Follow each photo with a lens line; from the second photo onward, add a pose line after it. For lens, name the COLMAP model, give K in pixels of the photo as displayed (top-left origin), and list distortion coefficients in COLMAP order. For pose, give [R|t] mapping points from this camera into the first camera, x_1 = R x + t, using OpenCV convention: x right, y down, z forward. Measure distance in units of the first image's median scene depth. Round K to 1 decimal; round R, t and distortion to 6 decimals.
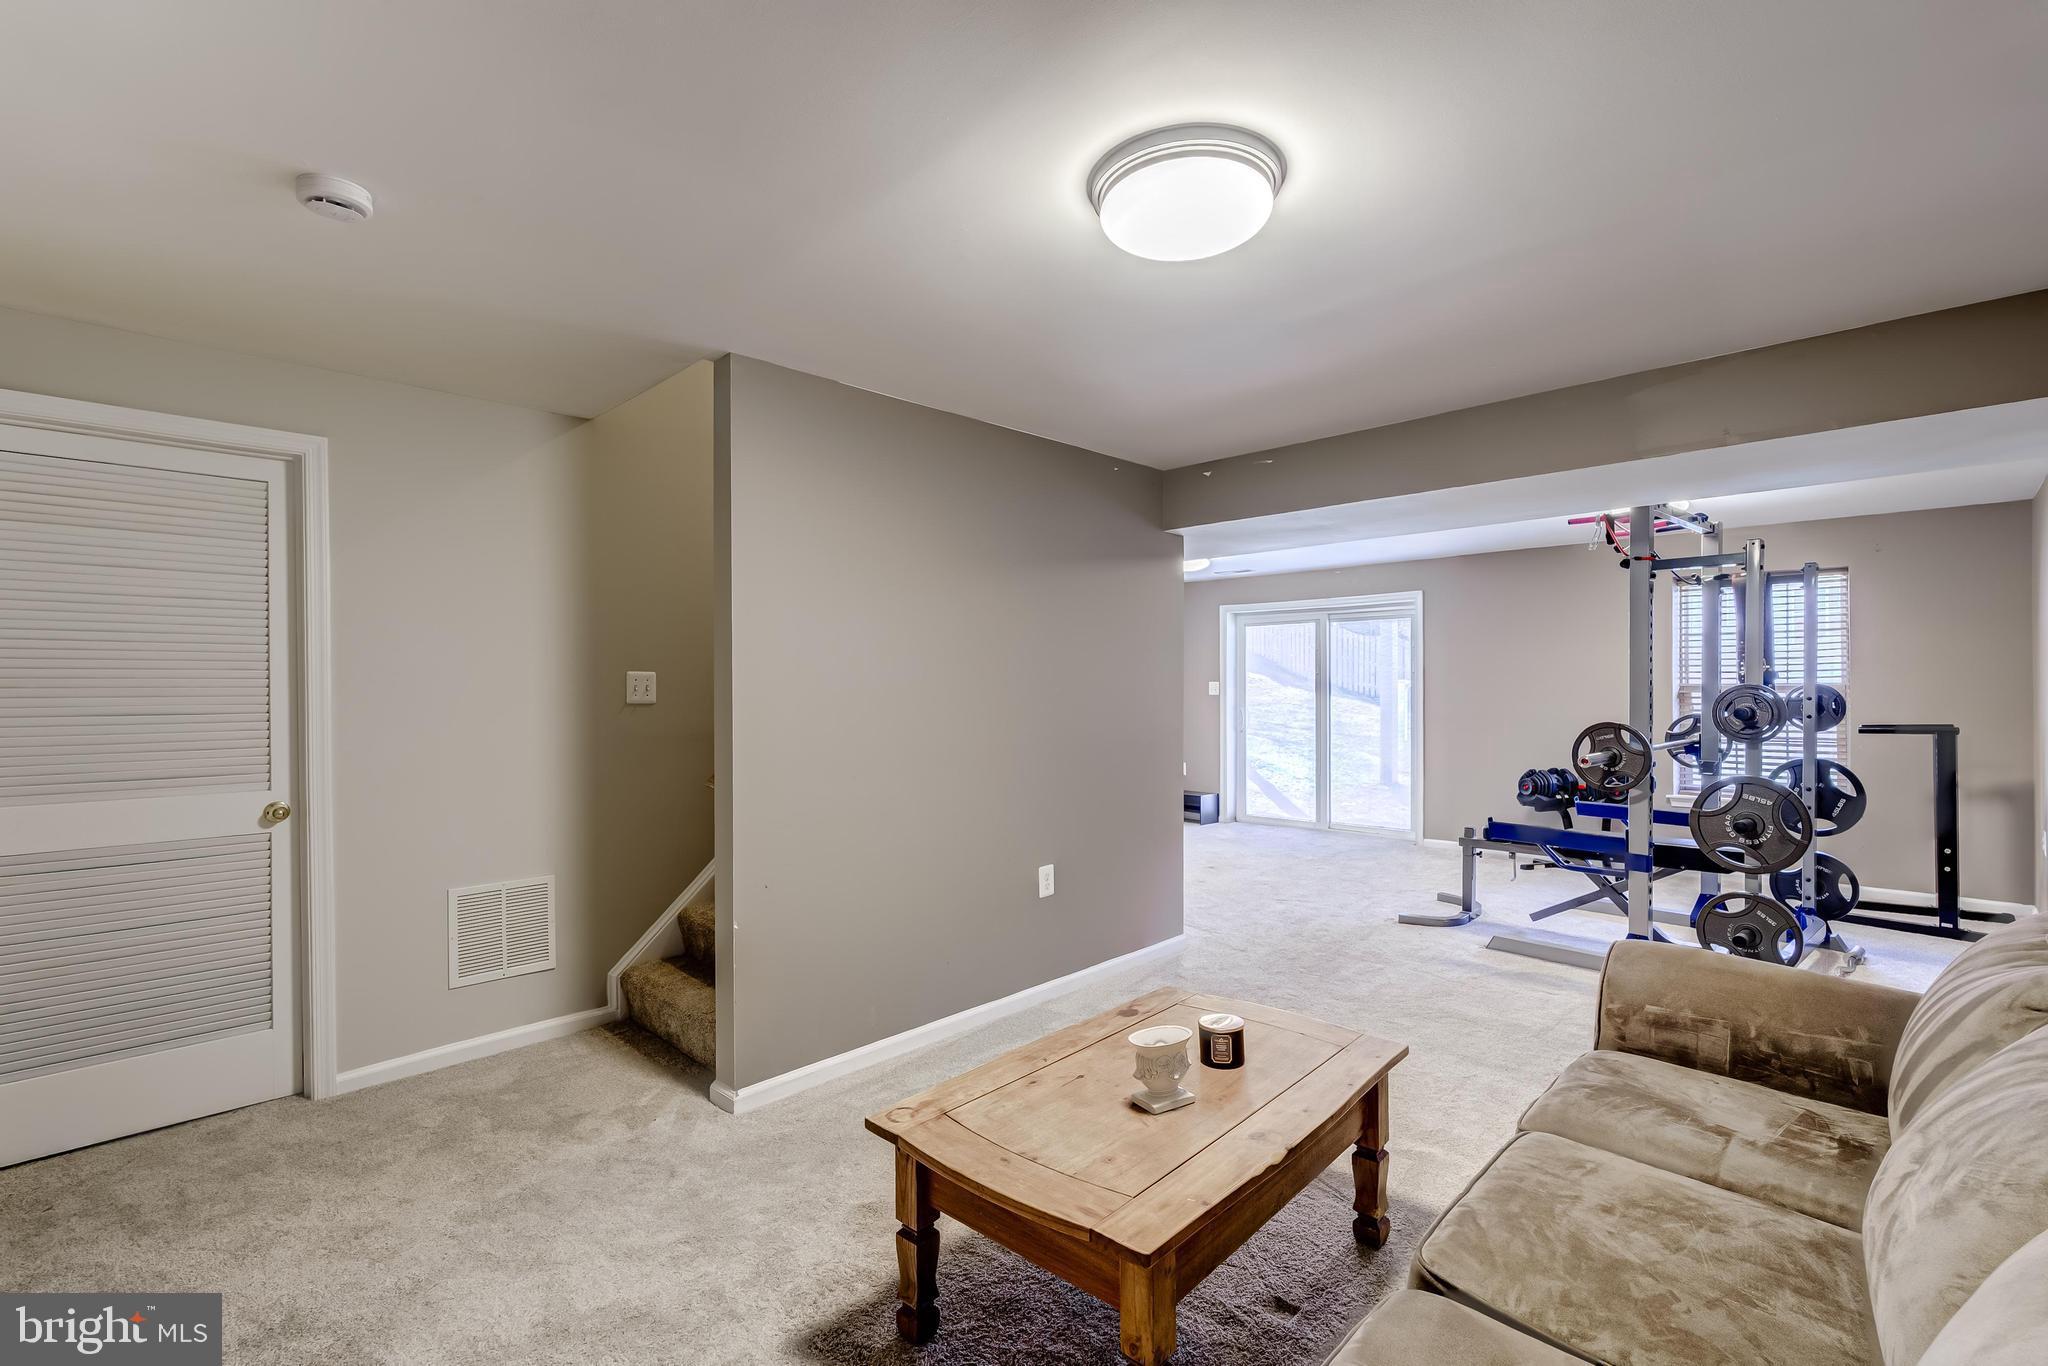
lens RADIAL K [[929.9, 0, 1035.8], [0, 929.9, 684.4], [0, 0, 1]] dist [0.005827, 0.000380]
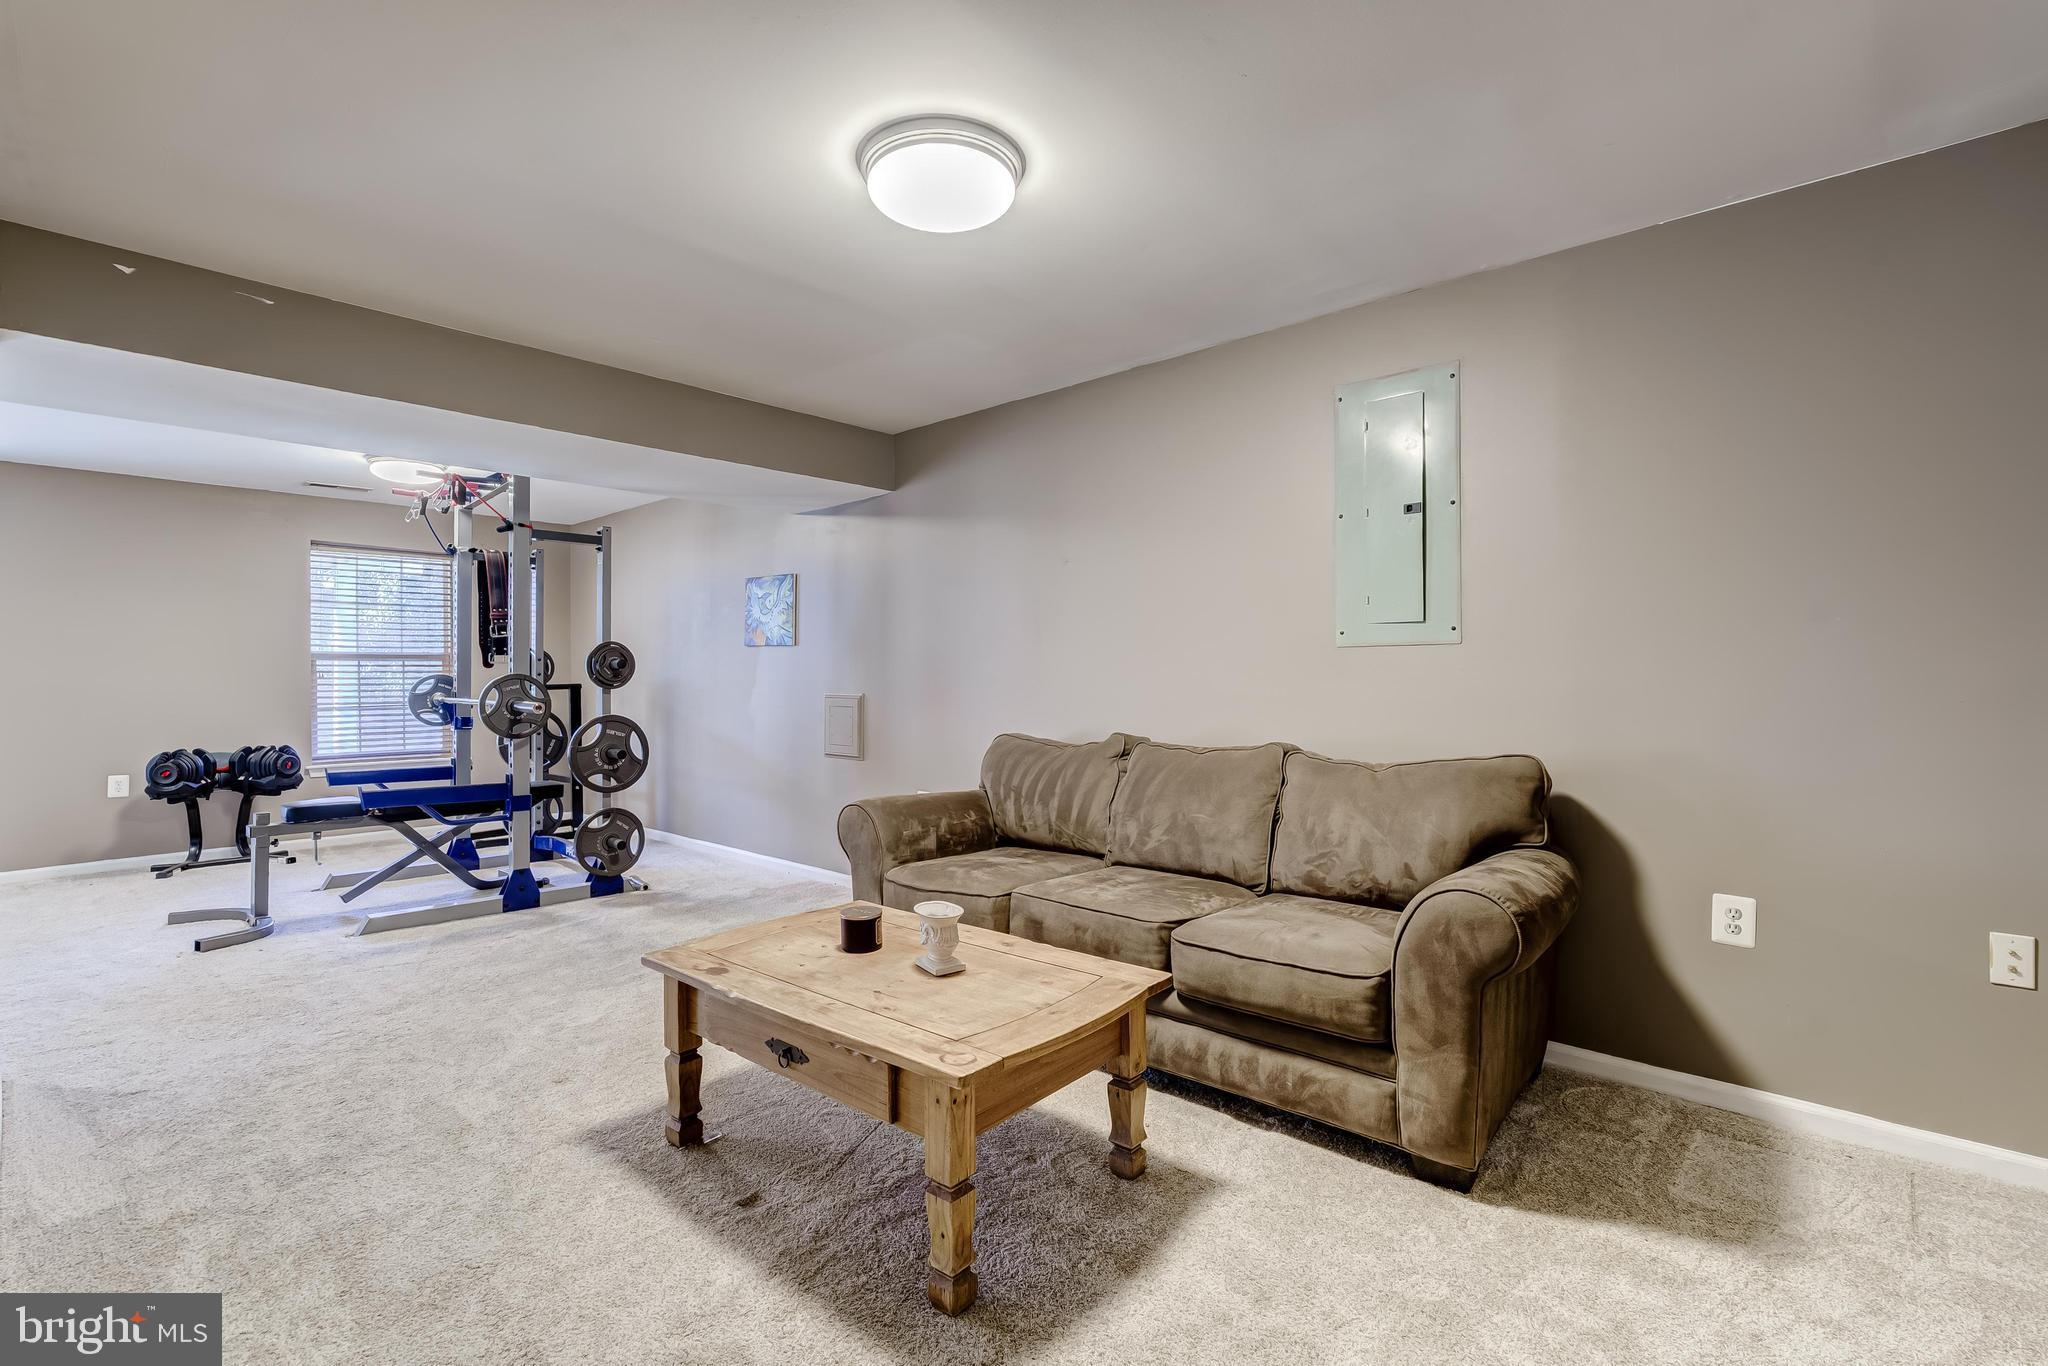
lens RADIAL K [[929.9, 0, 1036.0], [0, 929.9, 683.9], [0, 0, 1]] dist [0.005827, 0.000380]
pose [[-0.045389, -0.000119, 0.998969, -0.471983], [0.001470, 0.999999, 0.000186, 0.052050], [-0.998968, 0.001477, -0.045389, 0.449017]]
